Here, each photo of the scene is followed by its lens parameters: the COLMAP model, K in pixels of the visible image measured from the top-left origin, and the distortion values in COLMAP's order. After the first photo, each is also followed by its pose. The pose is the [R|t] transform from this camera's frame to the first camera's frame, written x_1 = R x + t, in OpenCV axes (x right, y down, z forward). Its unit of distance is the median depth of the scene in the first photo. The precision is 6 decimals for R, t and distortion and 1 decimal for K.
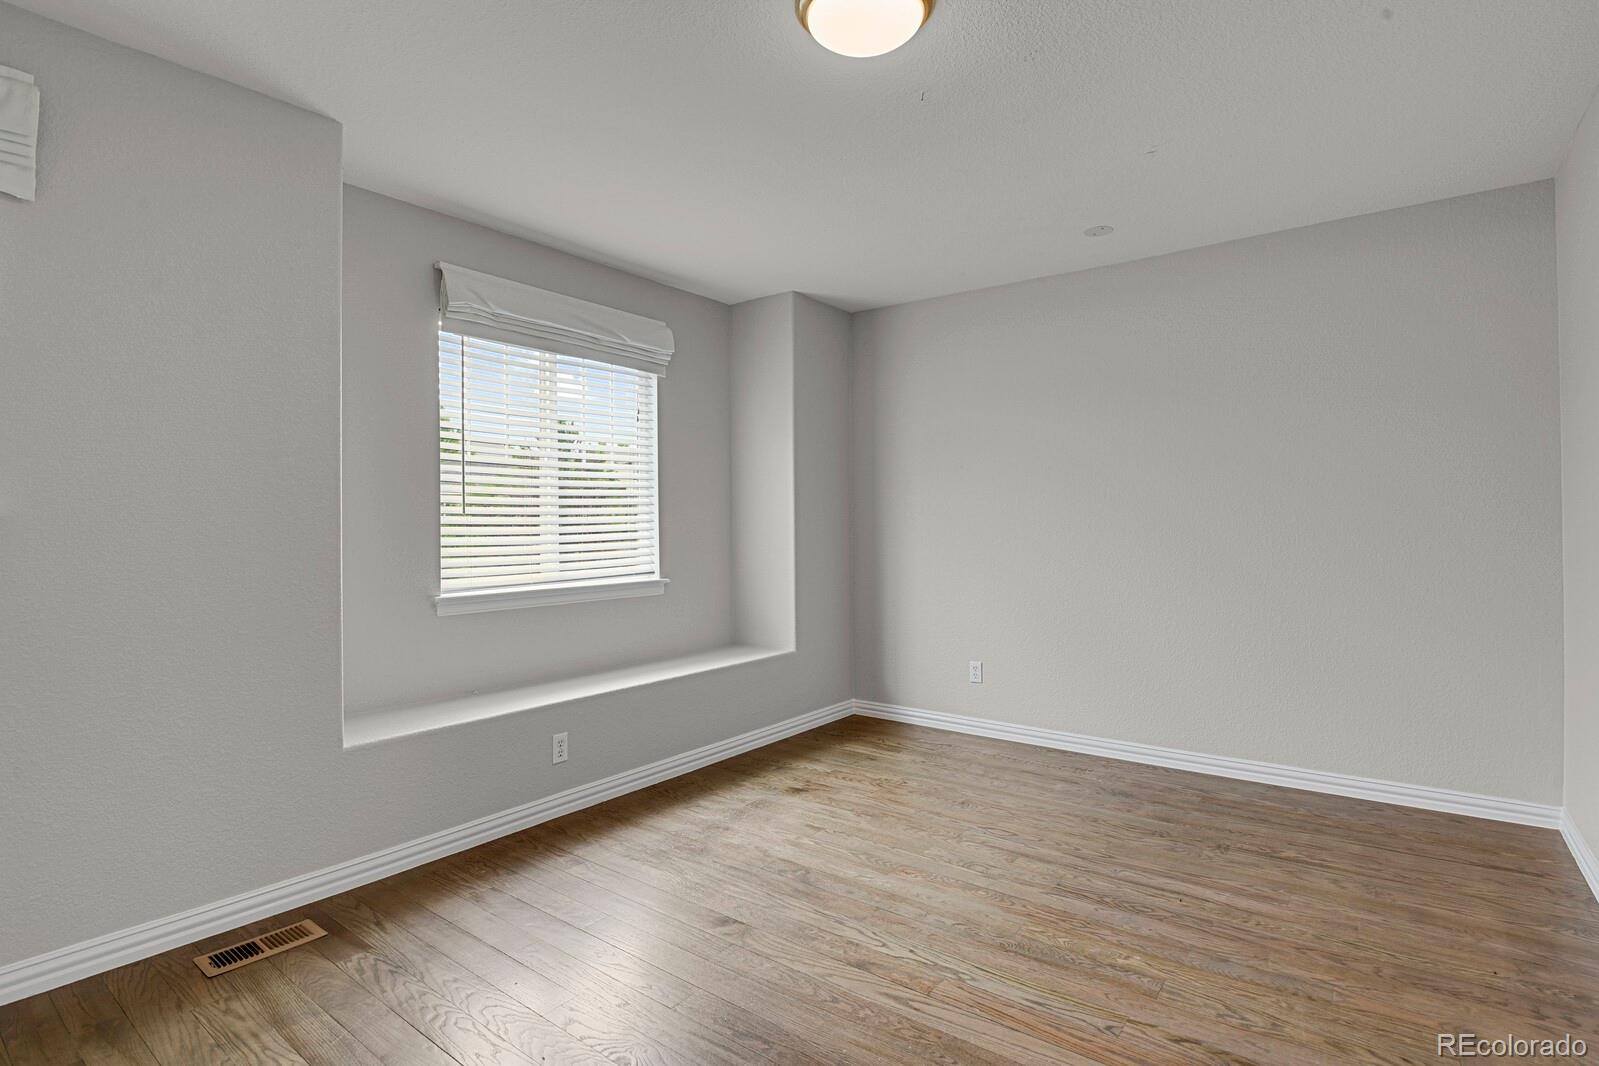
lens RADIAL K [[790.1, 0, 800.3], [0, 790.1, 529.1], [0, 0, 1]] dist [-0.011437, -0.001136]
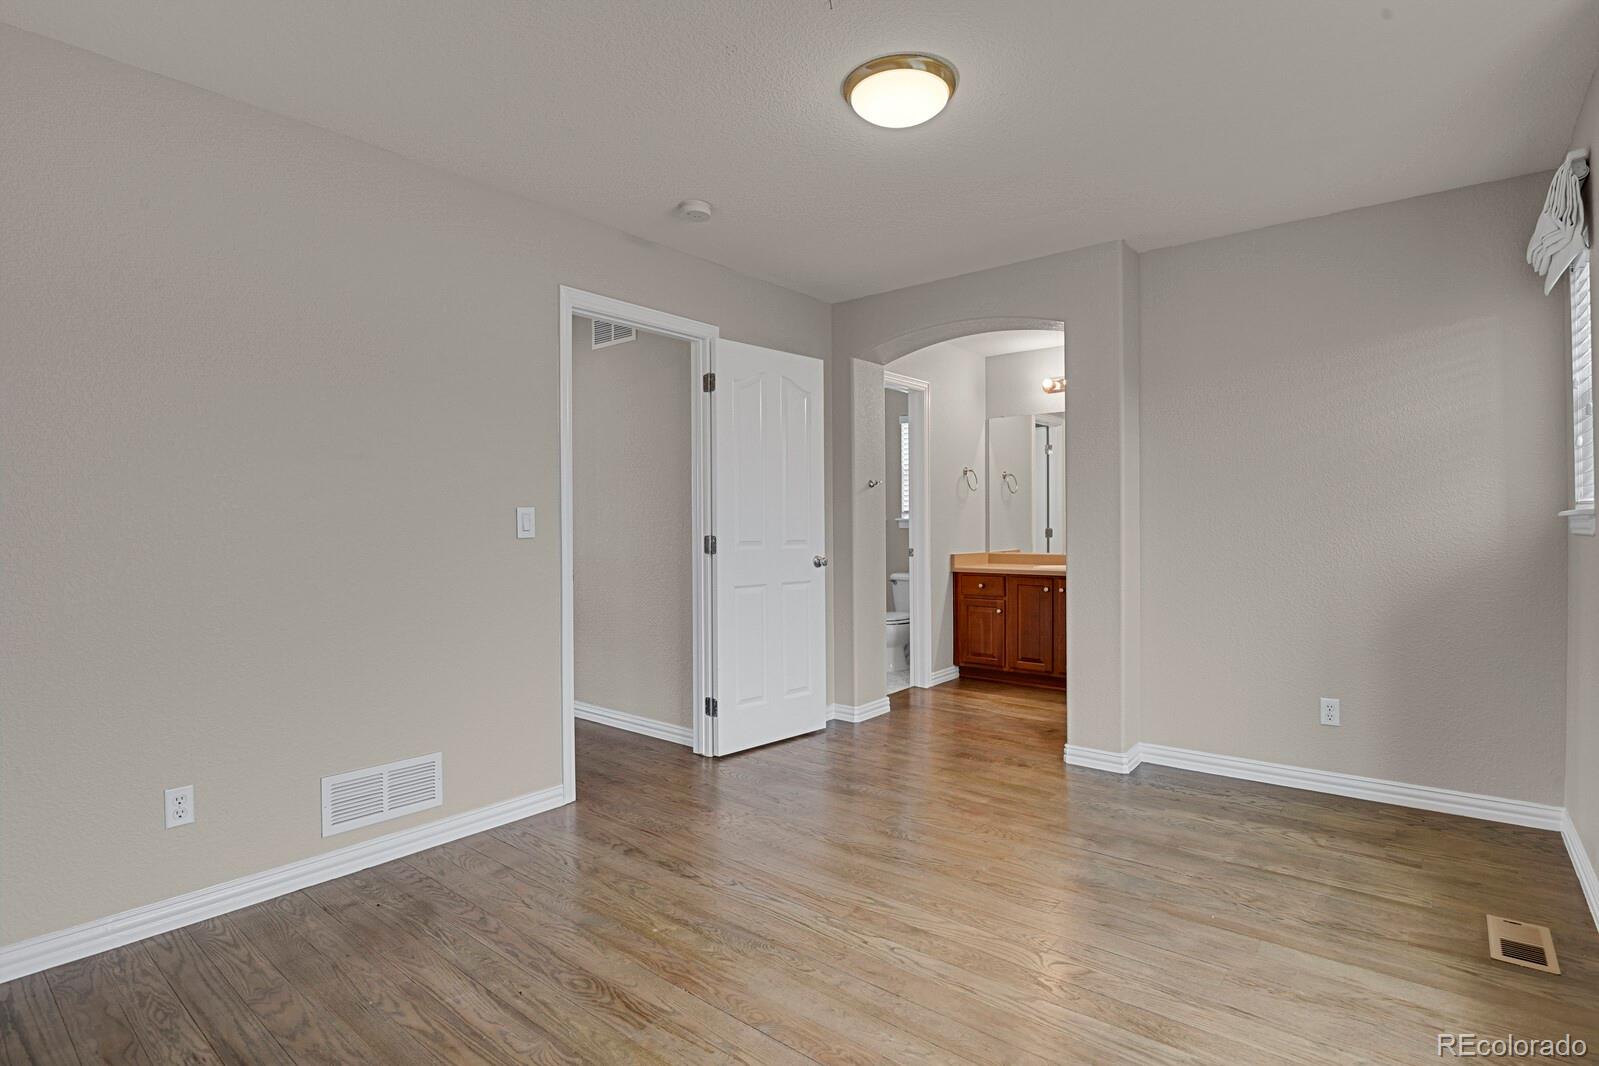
lens RADIAL K [[790.1, 0, 798.8], [0, 790.1, 530.9], [0, 0, 1]] dist [-0.011437, -0.001136]
pose [[-0.999318, 0.010817, 0.035304, 0.182390], [0.011079, 0.999912, 0.007232, -0.004422], [-0.035222, 0.007618, -0.999350, 1.981921]]
